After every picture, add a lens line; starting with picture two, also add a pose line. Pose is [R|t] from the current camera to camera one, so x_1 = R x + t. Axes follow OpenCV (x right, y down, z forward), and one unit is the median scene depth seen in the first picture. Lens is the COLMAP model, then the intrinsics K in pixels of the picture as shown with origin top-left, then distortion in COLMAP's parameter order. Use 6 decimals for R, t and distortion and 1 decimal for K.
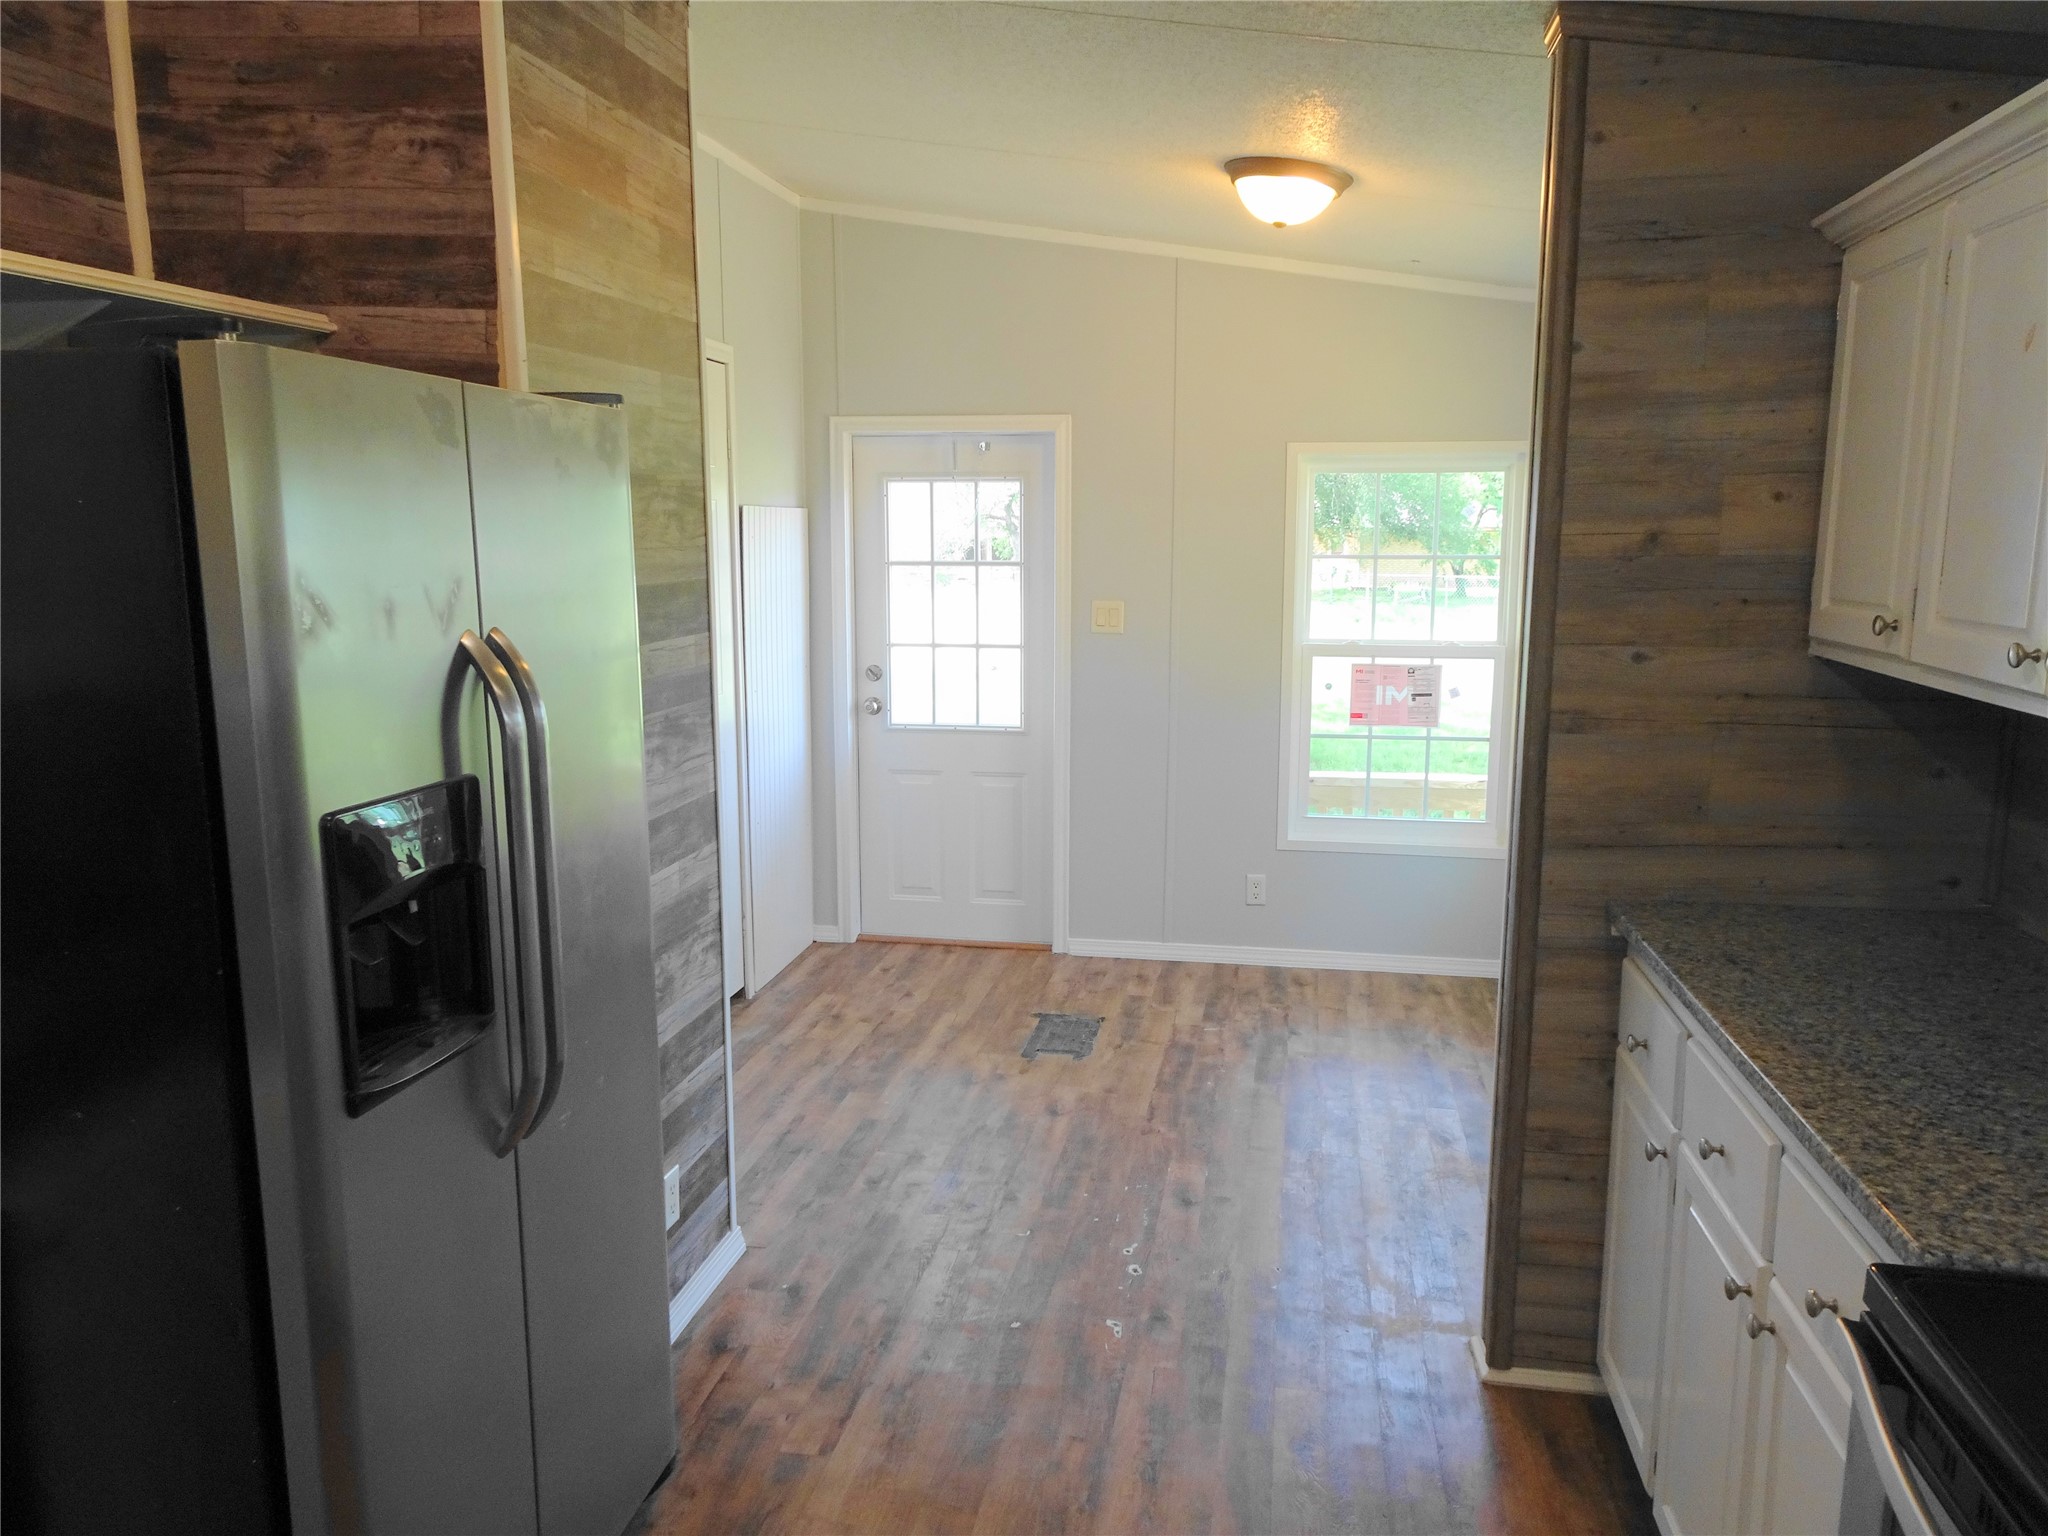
lens RADIAL K [[1454.3, 0, 1033.8], [0, 1454.3, 772.9], [0, 0, 1]] dist [0.022334, -0.013549]
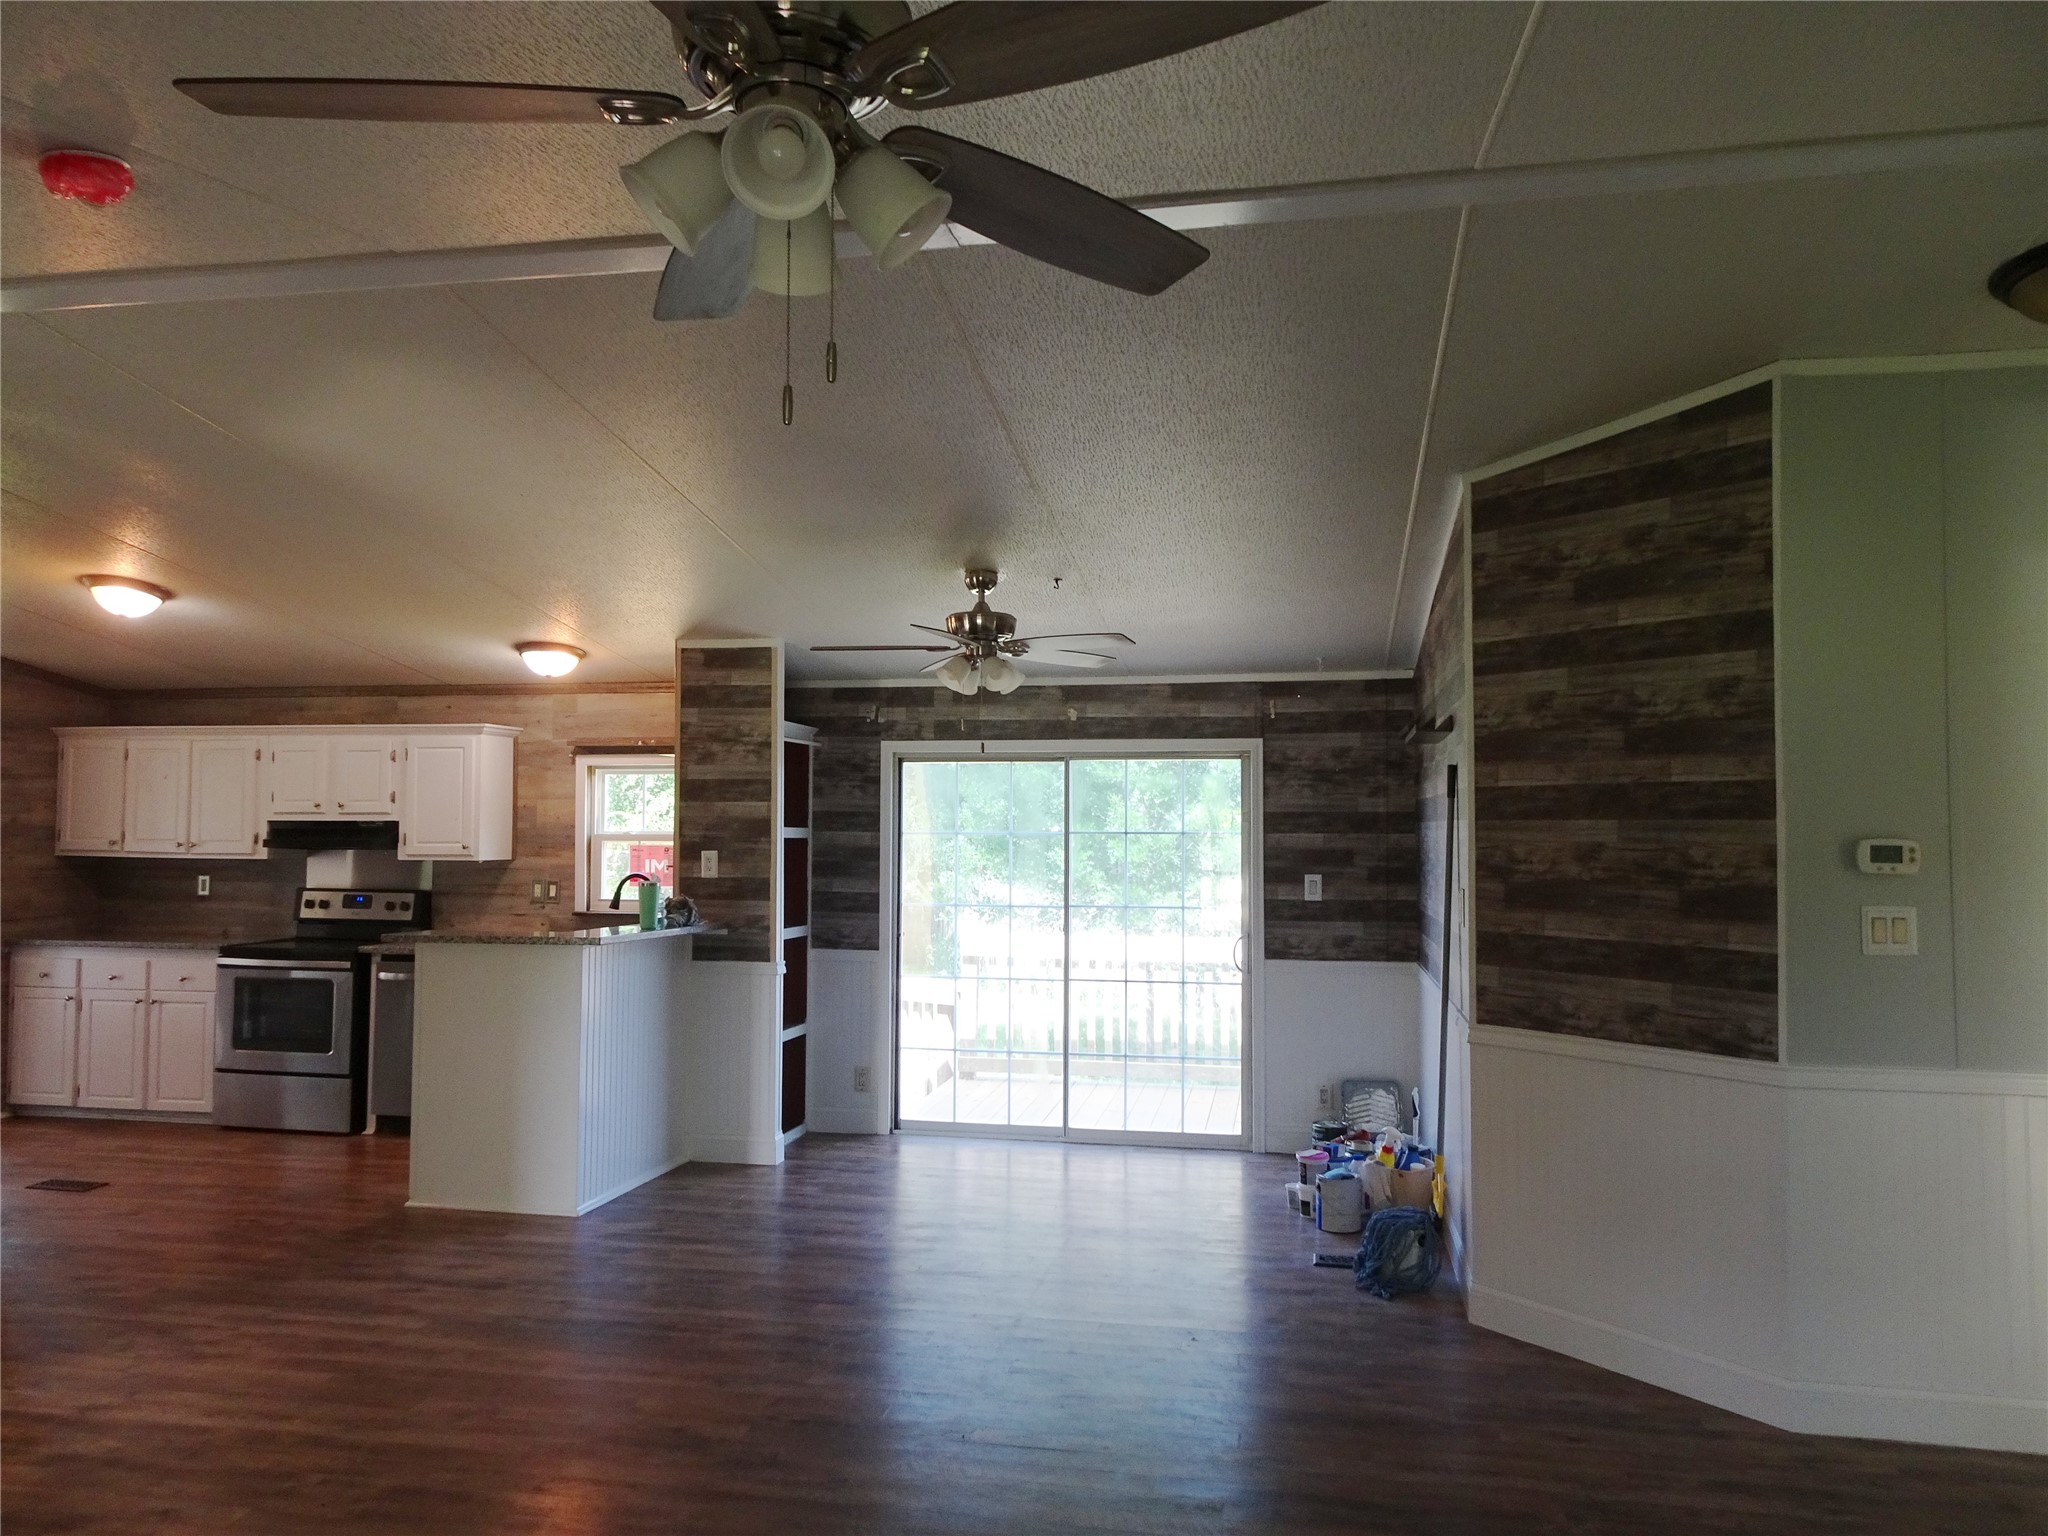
lens RADIAL K [[1454.3, 0, 1023.6], [0, 1454.3, 767.6], [0, 0, 1]] dist [0.022334, -0.013549]
pose [[0.022712, 0.045571, 0.998703, -2.622595], [0.158159, 0.986217, -0.048598, 0.220446], [-0.987152, 0.159058, 0.015191, -1.180370]]
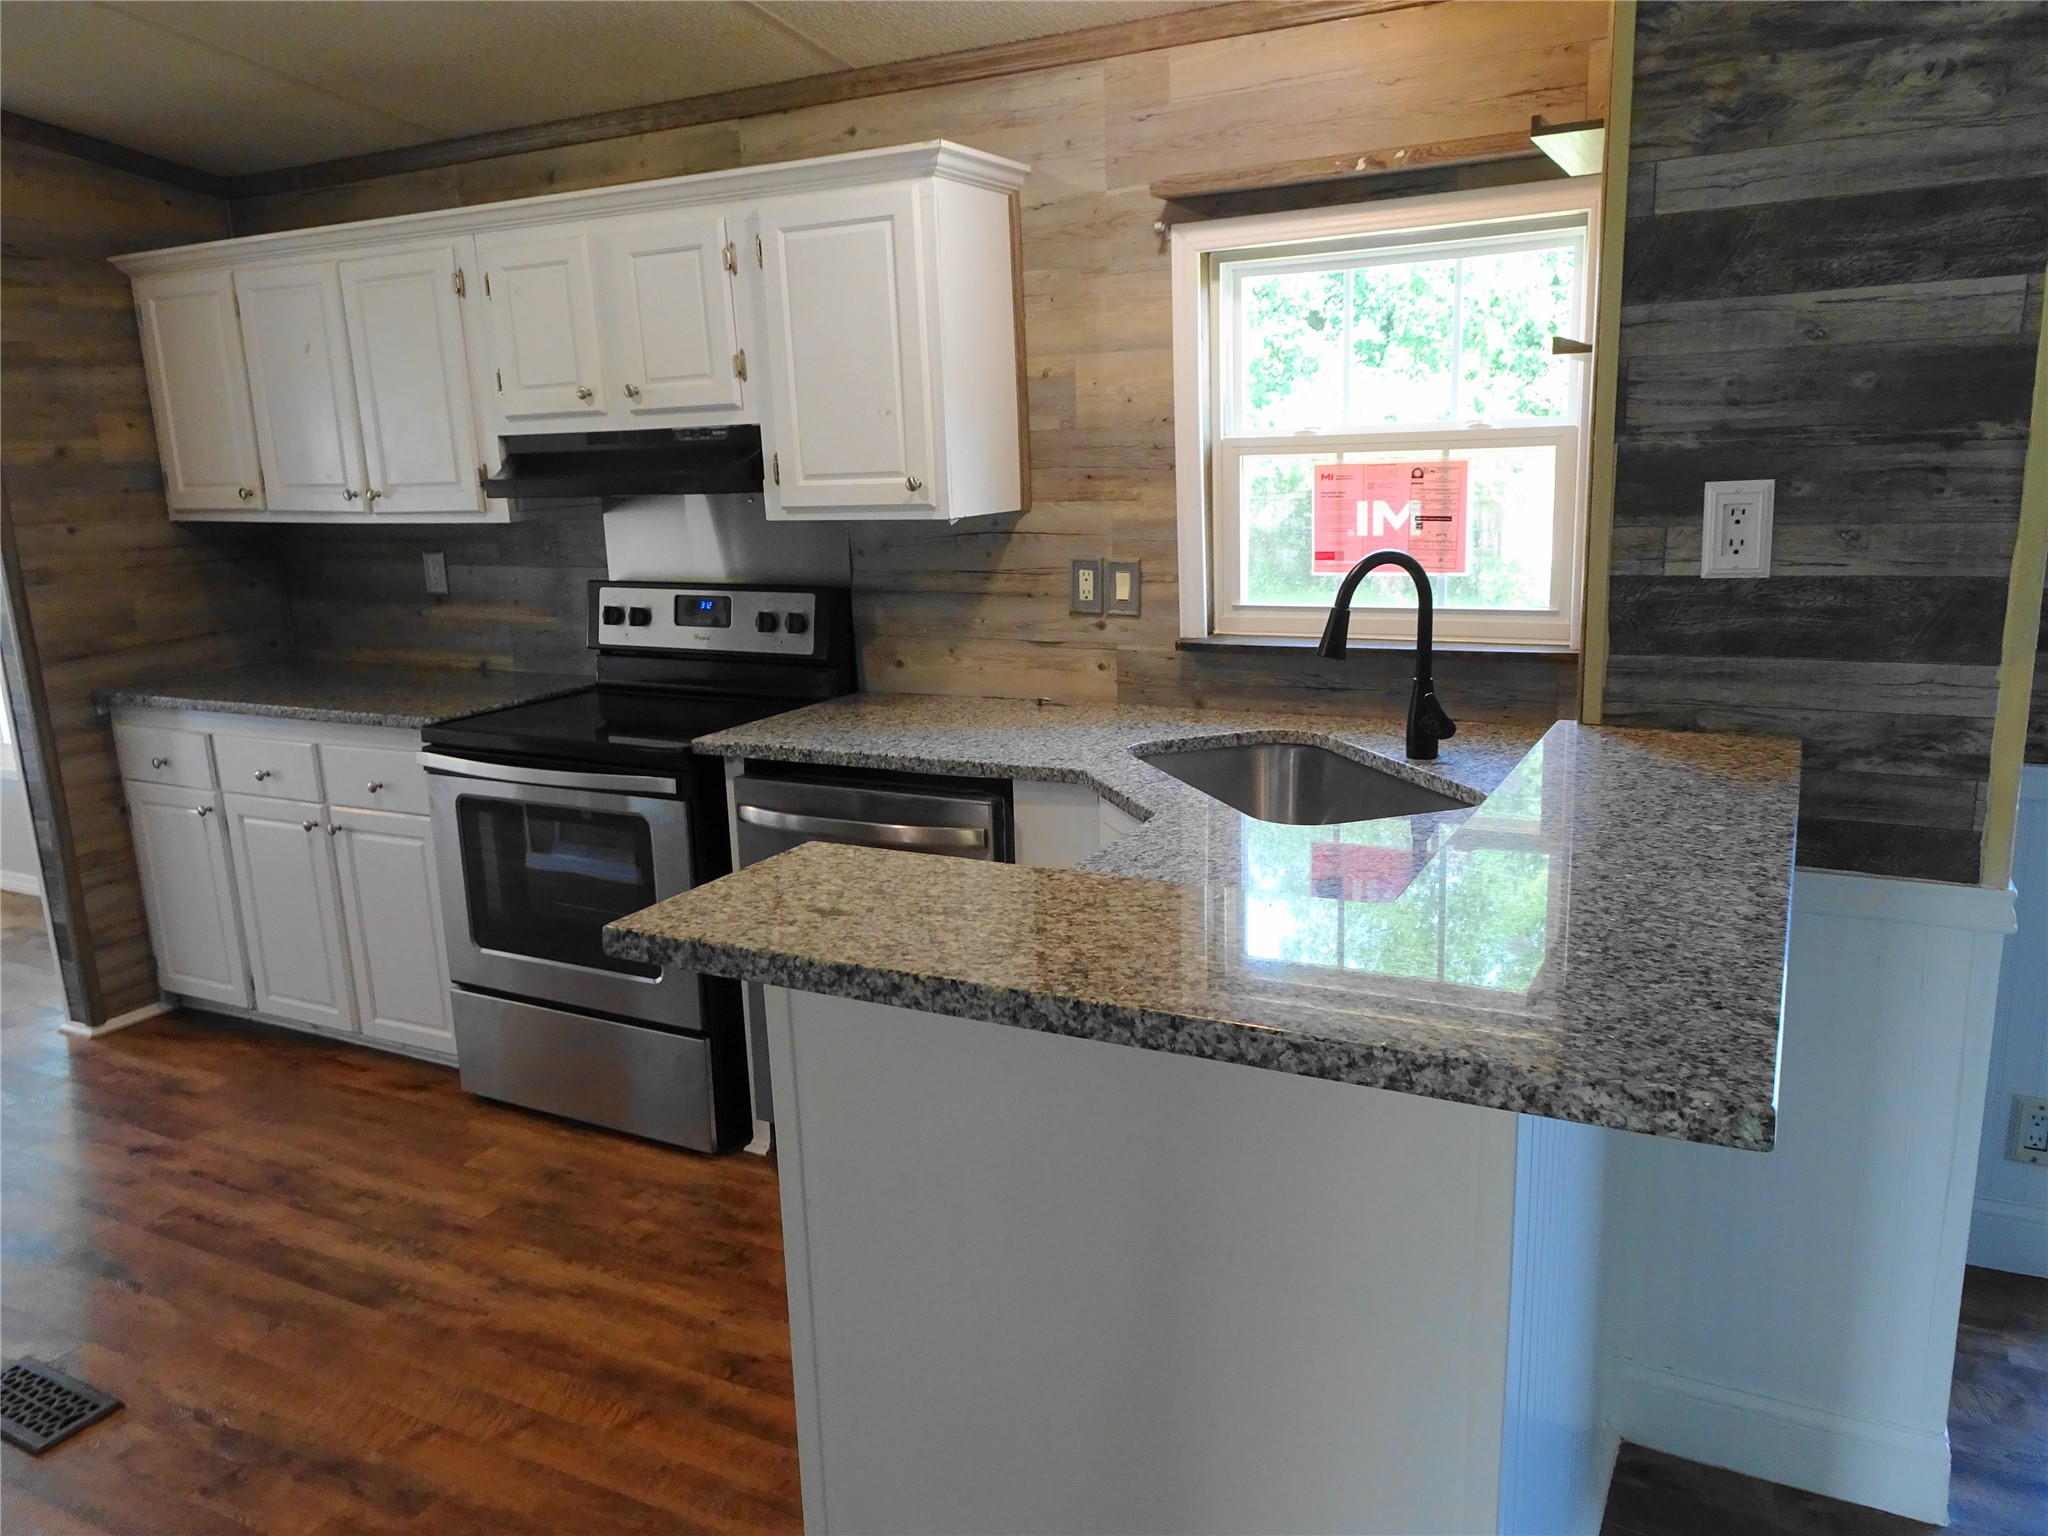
lens RADIAL K [[1454.3, 0, 1029.9], [0, 1454.3, 768.1], [0, 0, 1]] dist [0.022334, -0.013549]
pose [[0.301793, -0.217538, 0.928223, -0.769215], [0.189014, 0.967946, 0.165394, 0.099165], [-0.934449, 0.125532, 0.333237, -0.429782]]
